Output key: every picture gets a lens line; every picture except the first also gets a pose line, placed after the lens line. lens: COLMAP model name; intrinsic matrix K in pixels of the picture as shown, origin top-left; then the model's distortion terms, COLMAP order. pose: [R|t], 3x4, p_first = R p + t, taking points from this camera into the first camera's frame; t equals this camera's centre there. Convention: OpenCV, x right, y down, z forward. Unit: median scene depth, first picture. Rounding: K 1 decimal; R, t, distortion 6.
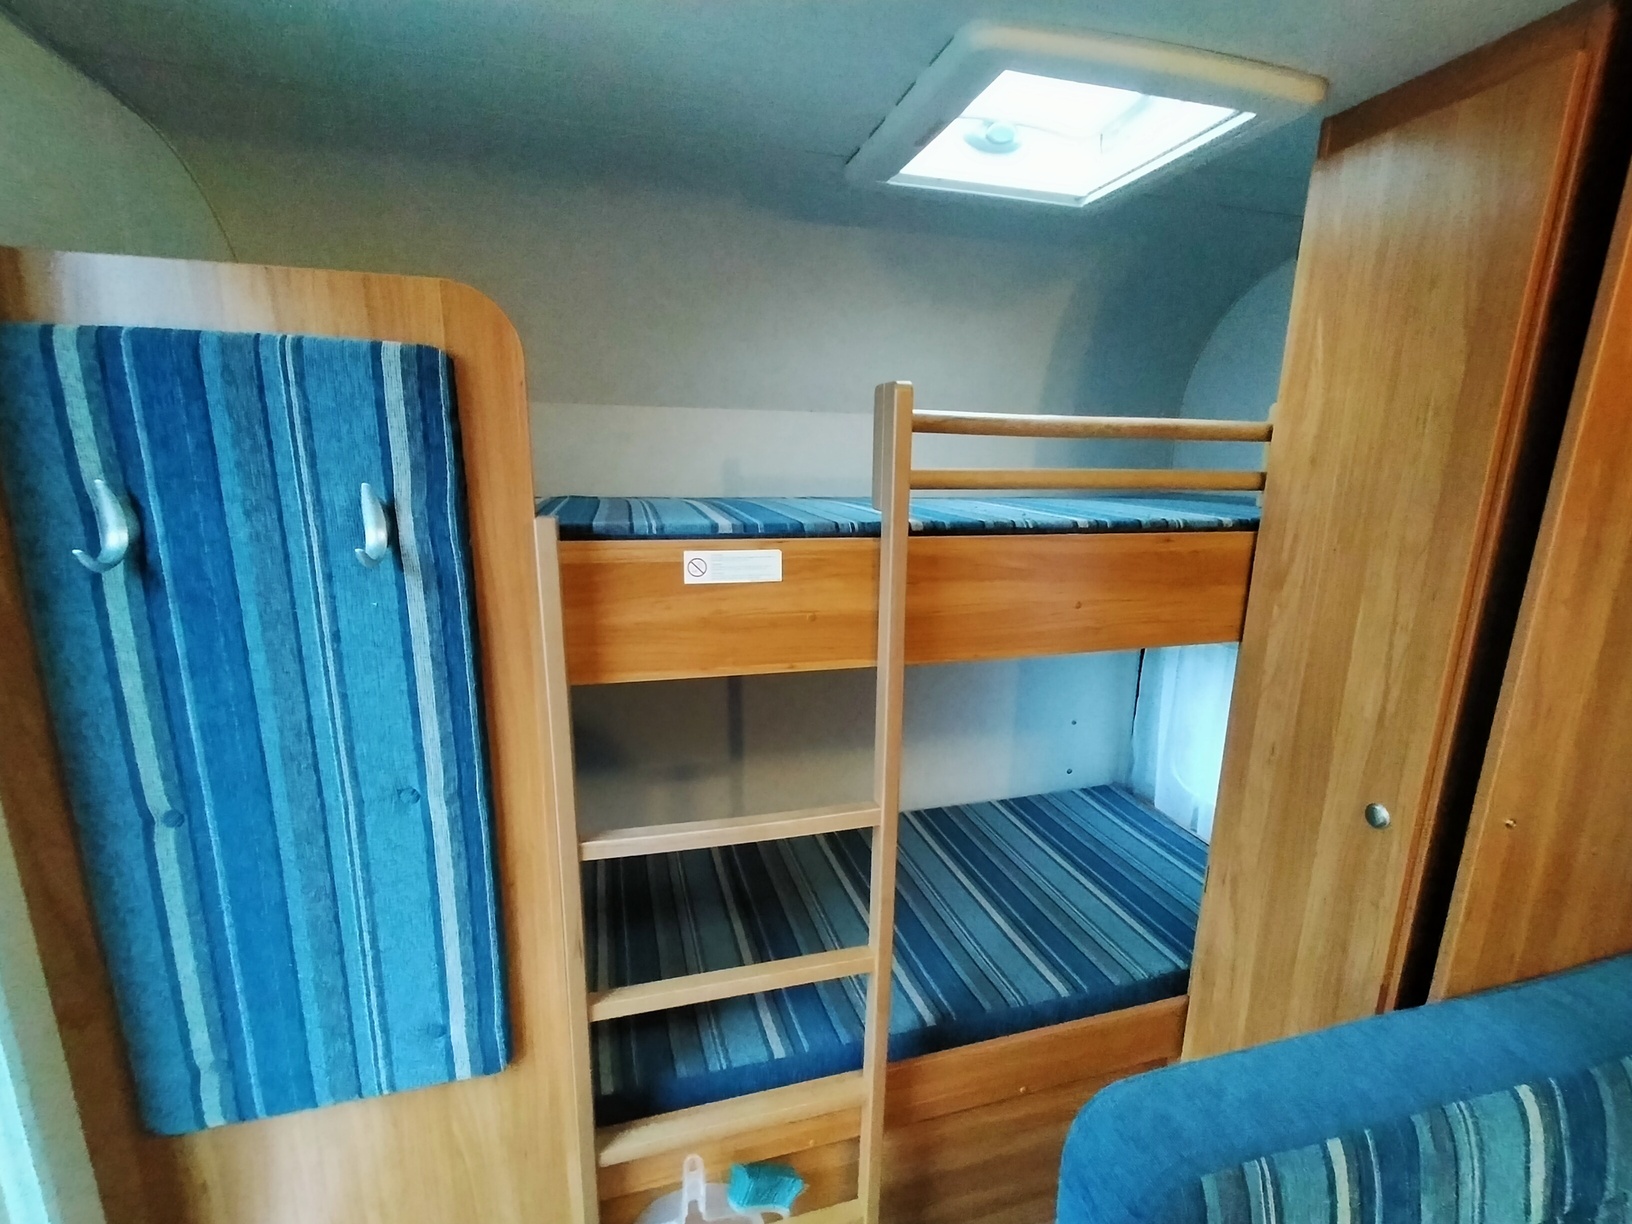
lens RADIAL K [[725.6, 0, 822.0], [0, 725.6, 620.9], [0, 0, 1]] dist [-0.000582, -0.000539]
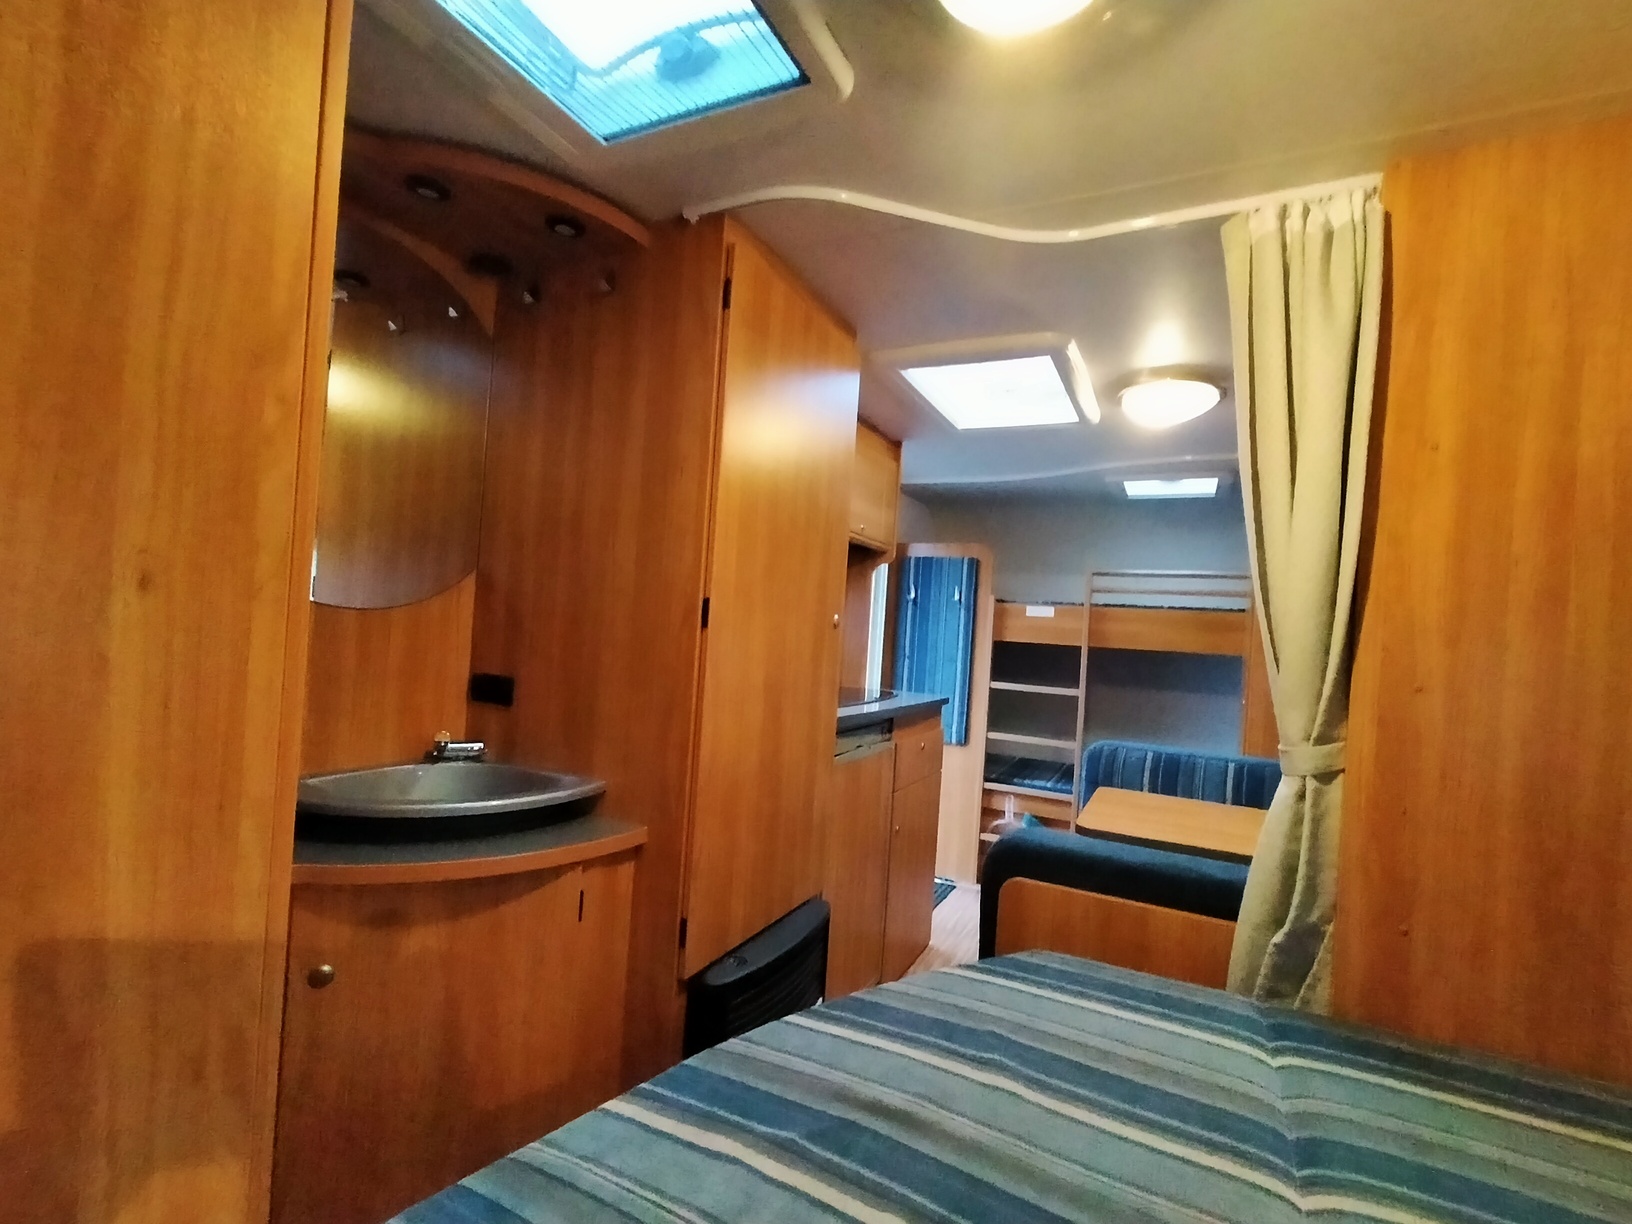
lens RADIAL K [[725.6, 0, 822.0], [0, 725.6, 620.9], [0, 0, 1]] dist [-0.000582, -0.000539]
pose [[0.727818, 0.023850, -0.685356, 1.609927], [-0.199340, 0.963599, -0.178157, 0.852912], [0.656159, 0.266285, 0.706079, -2.323254]]
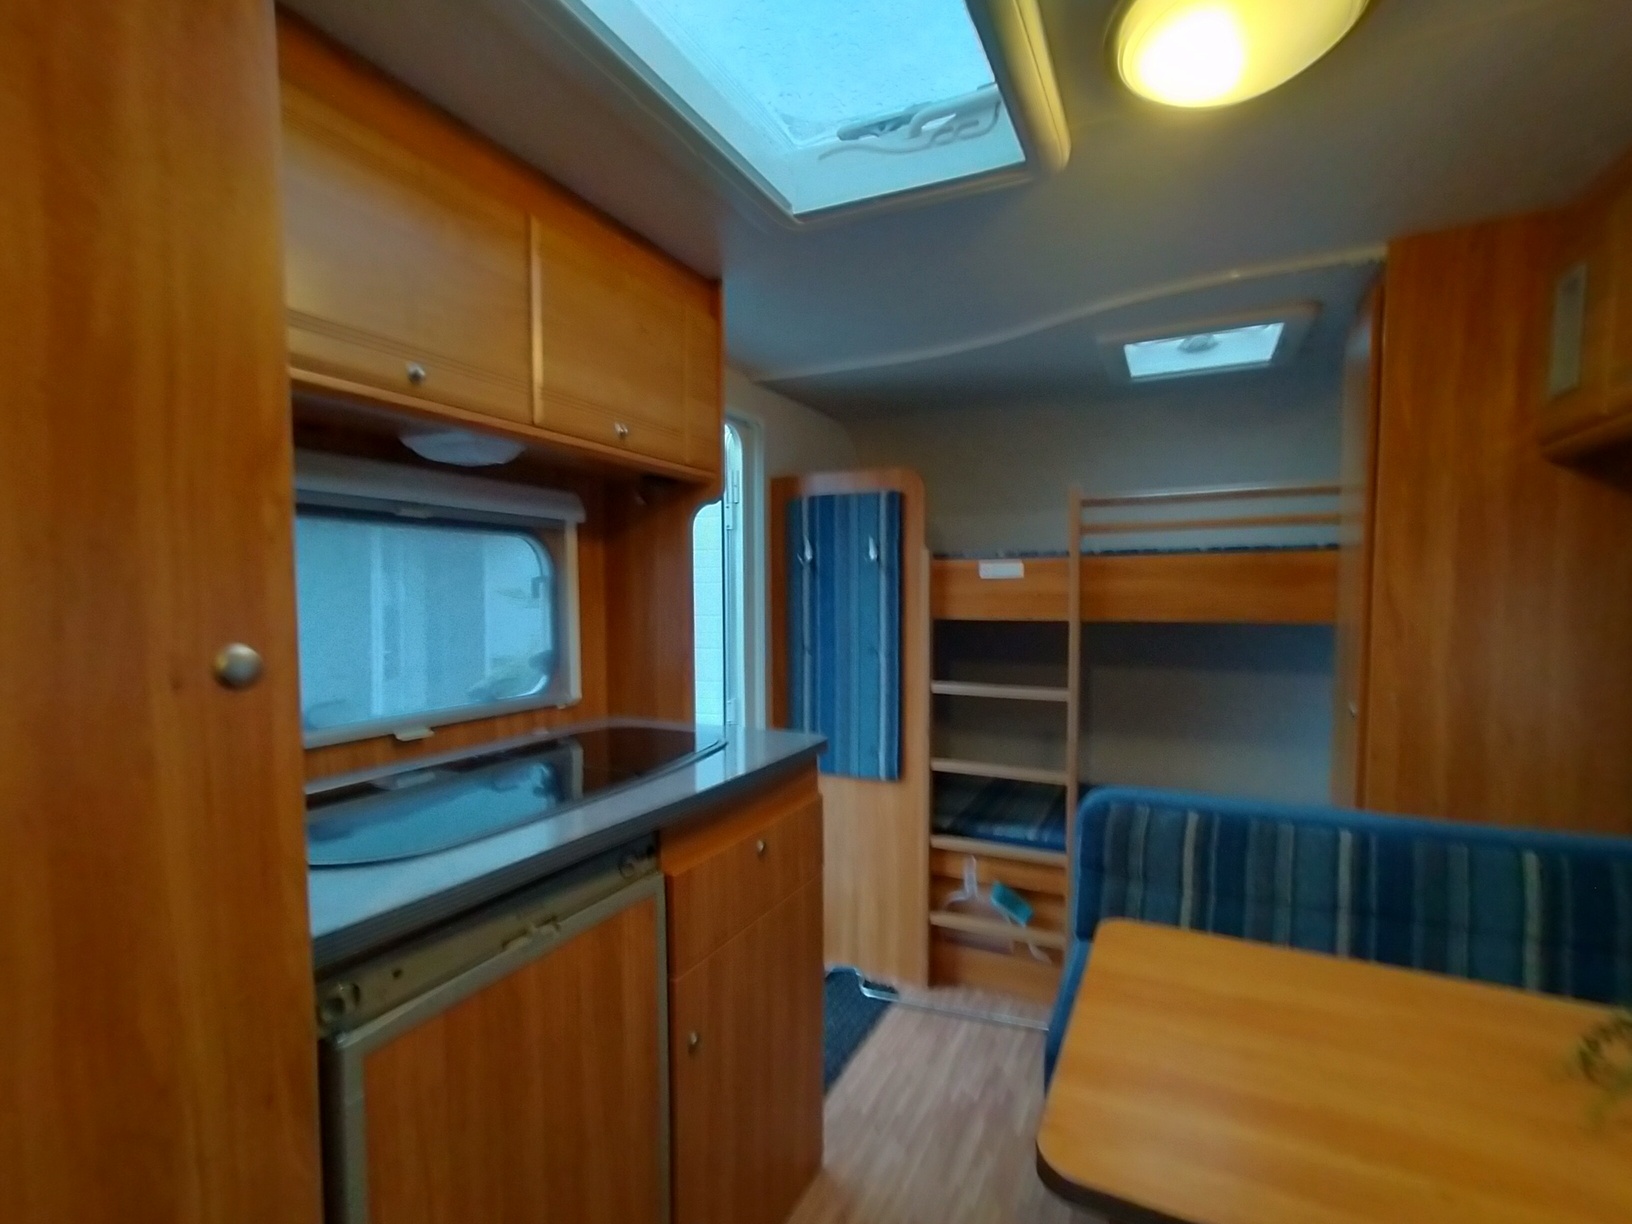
lens RADIAL K [[767.9, 0, 814.6], [0, 767.9, 639.5], [0, 0, 1]] dist [0.000892, 0.000134]
pose [[0.733262, 0.023090, -0.679554, 1.121779], [-0.132768, 0.985047, -0.109791, 0.498247], [0.666858, 0.170729, 0.725364, -1.141721]]
